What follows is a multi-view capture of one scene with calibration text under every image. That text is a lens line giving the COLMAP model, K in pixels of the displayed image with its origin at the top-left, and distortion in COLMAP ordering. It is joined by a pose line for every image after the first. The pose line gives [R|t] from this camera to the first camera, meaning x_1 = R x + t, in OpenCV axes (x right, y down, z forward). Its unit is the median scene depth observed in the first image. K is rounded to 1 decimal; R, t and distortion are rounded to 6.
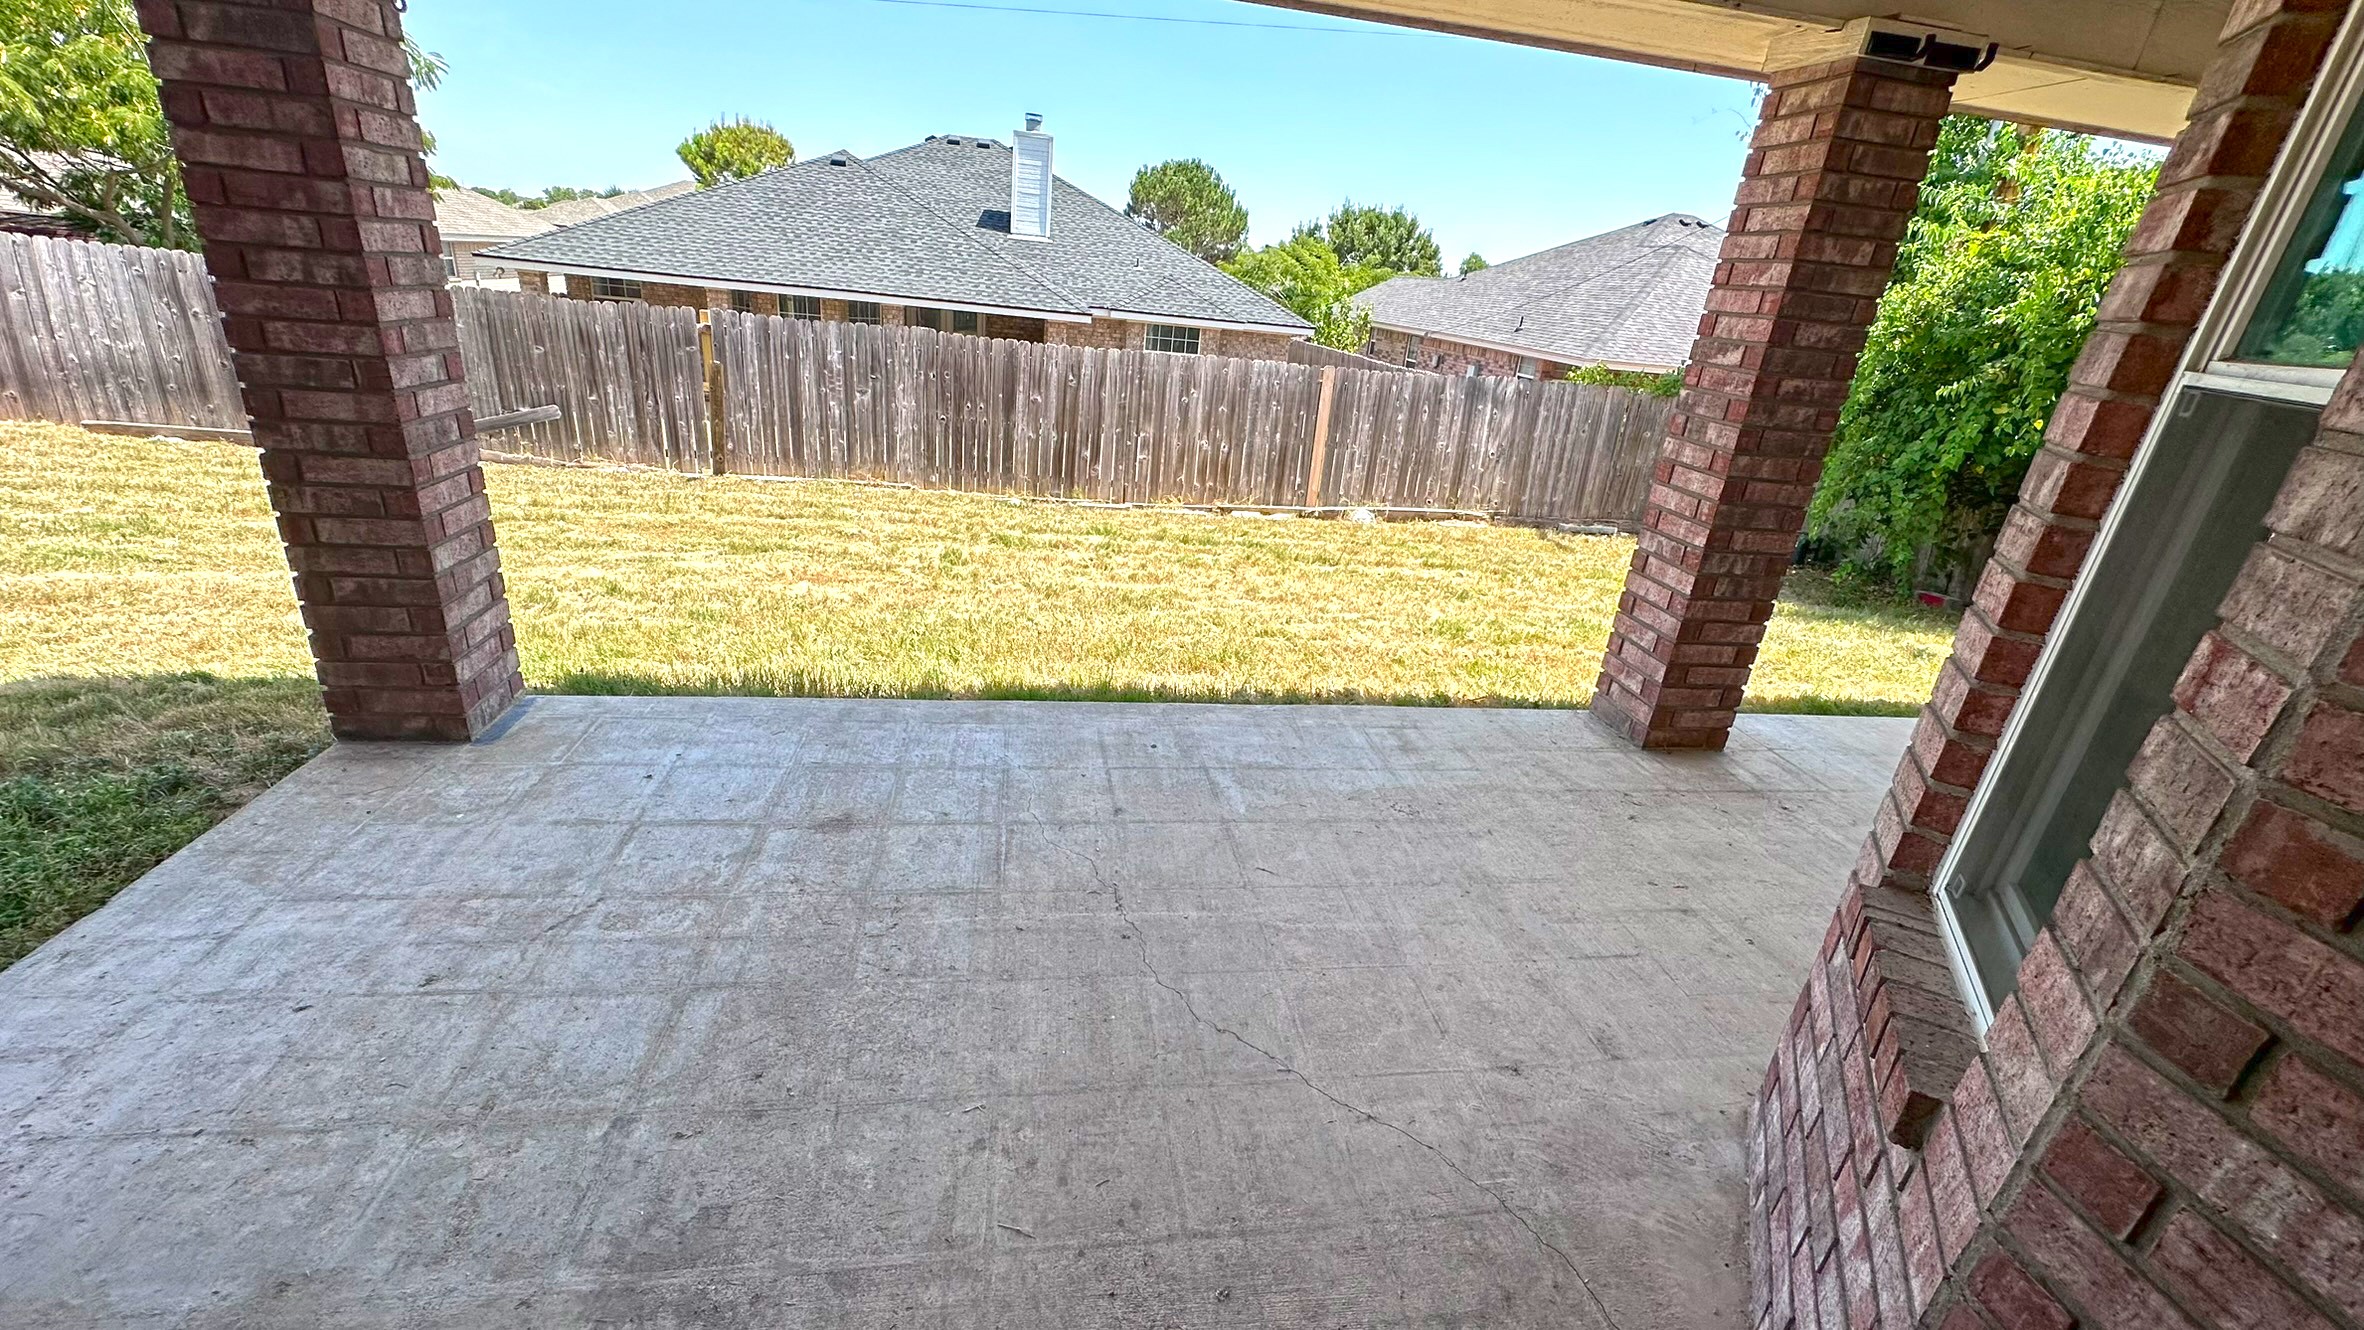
lens RADIAL K [[947.1, 0, 1185.2], [0, 947.1, 666.6], [0, 0, 1]] dist [-0.003411, 0.001658]
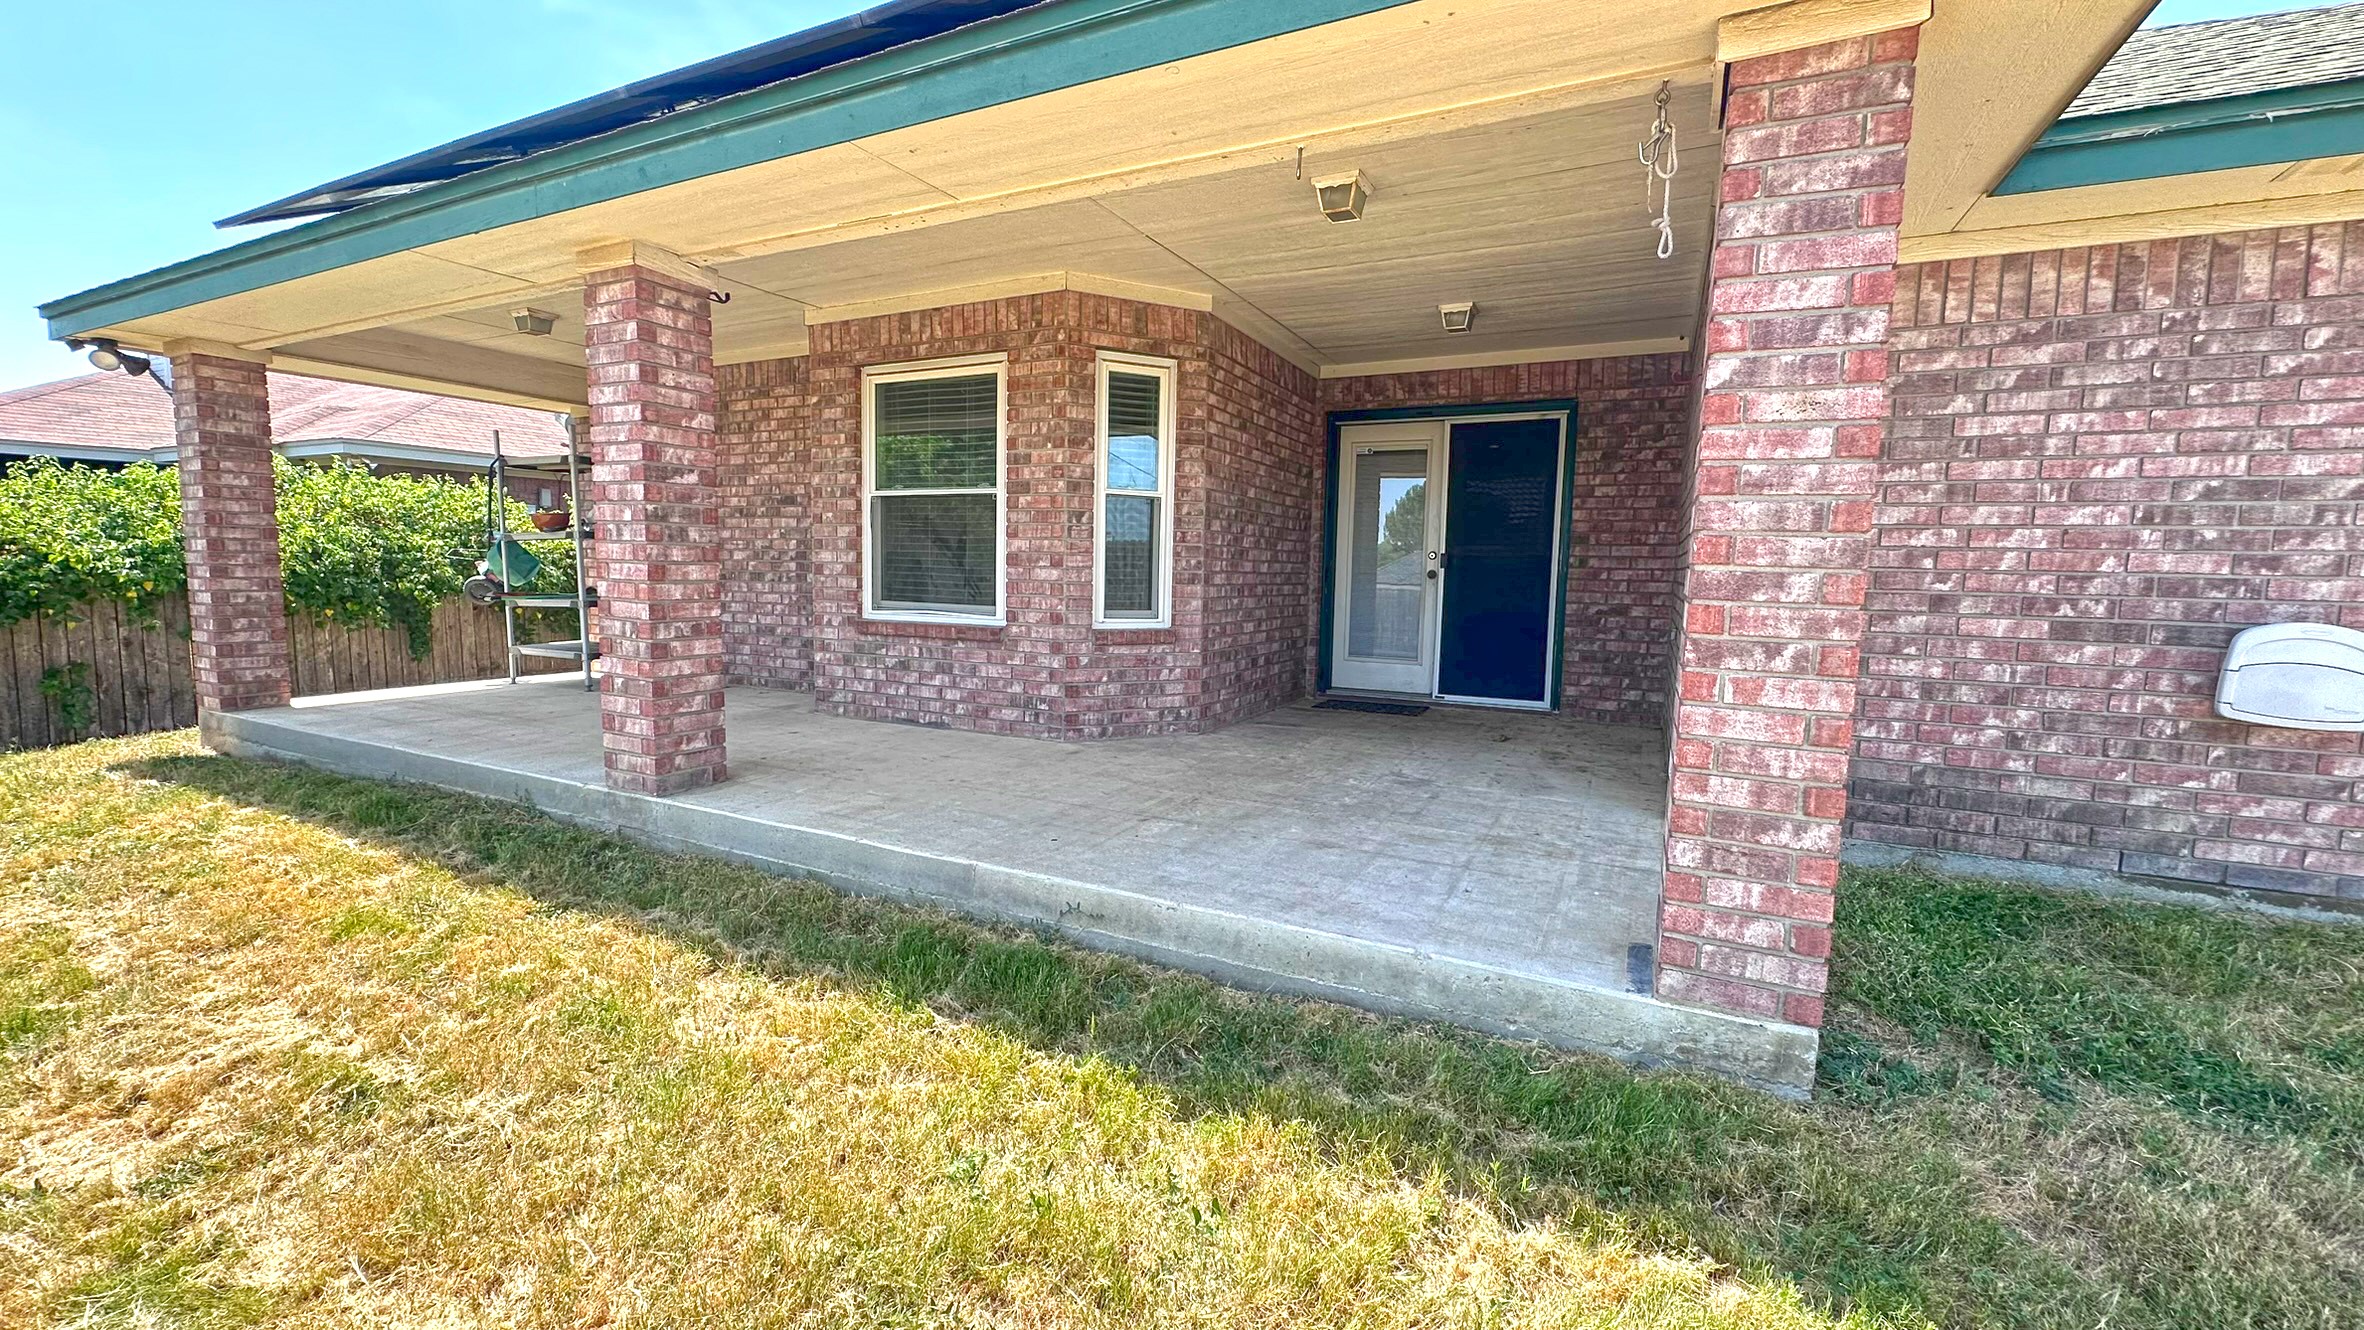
lens RADIAL K [[947.1, 0, 1179.0], [0, 947.1, 659.4], [0, 0, 1]] dist [-0.003411, 0.001658]
pose [[-0.808246, -0.168323, 0.564275, -0.236376], [0.132069, 0.882041, 0.452284, -0.187691], [-0.573844, 0.440080, -0.690676, 0.500867]]
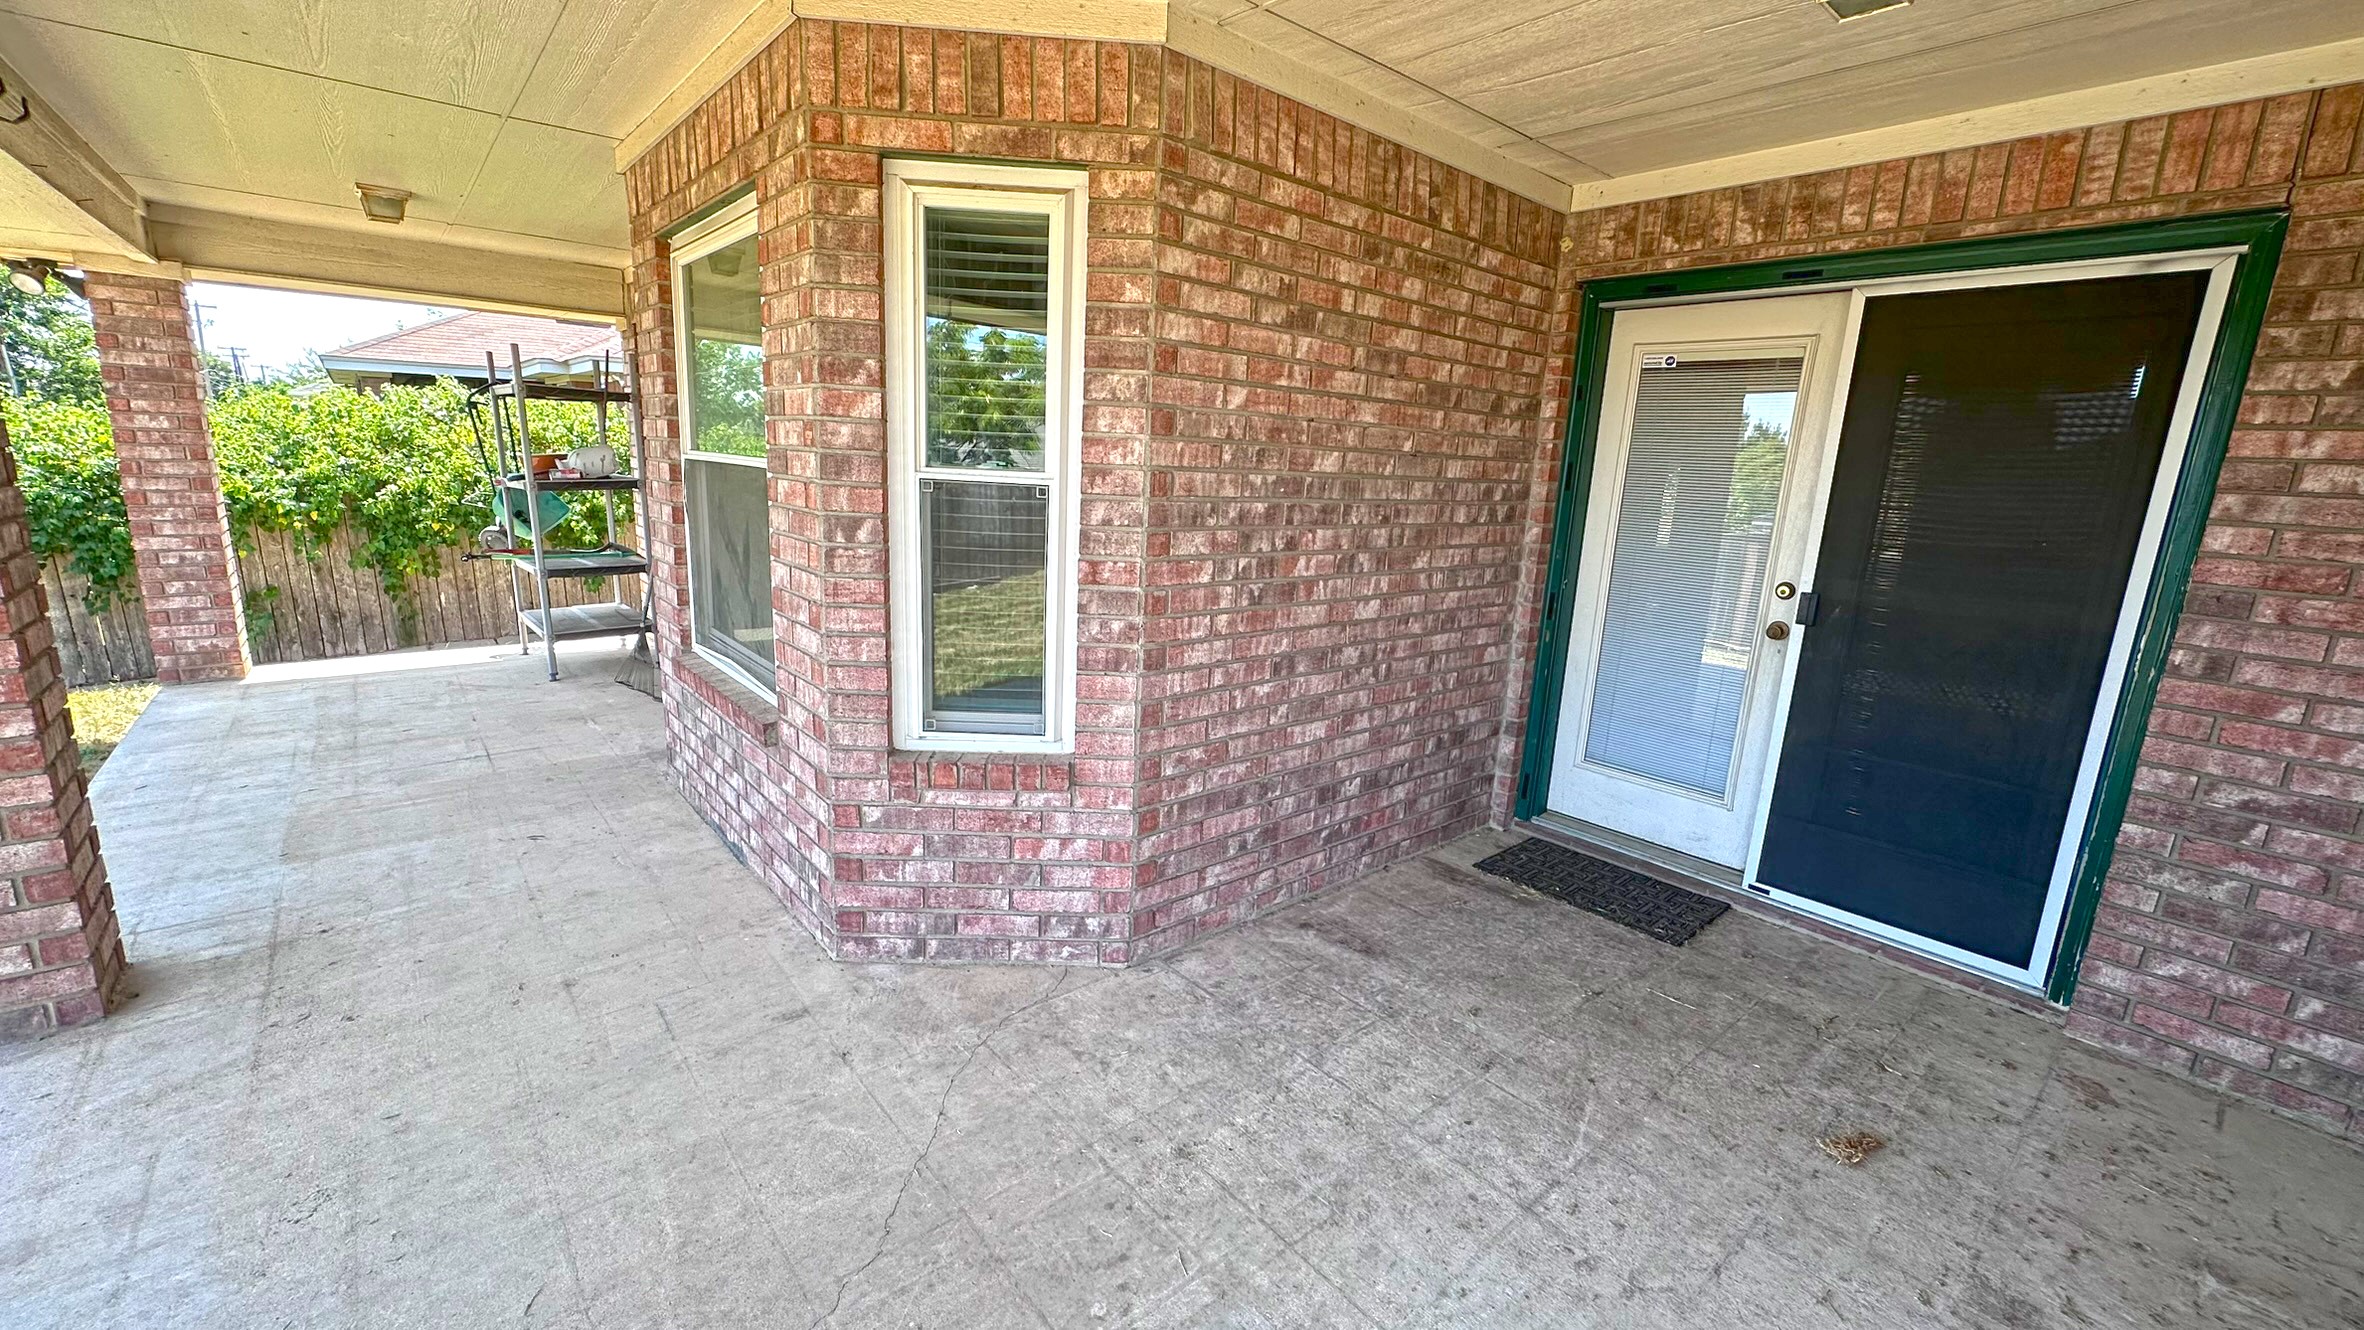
lens RADIAL K [[947.1, 0, 1180.7], [0, 947.1, 661.4], [0, 0, 1]] dist [-0.003411, 0.001658]
pose [[-0.515486, -0.298944, 0.803061, -0.139173], [0.239230, 0.849702, 0.469868, -0.094174], [-0.822827, 0.434326, -0.366493, 0.168594]]
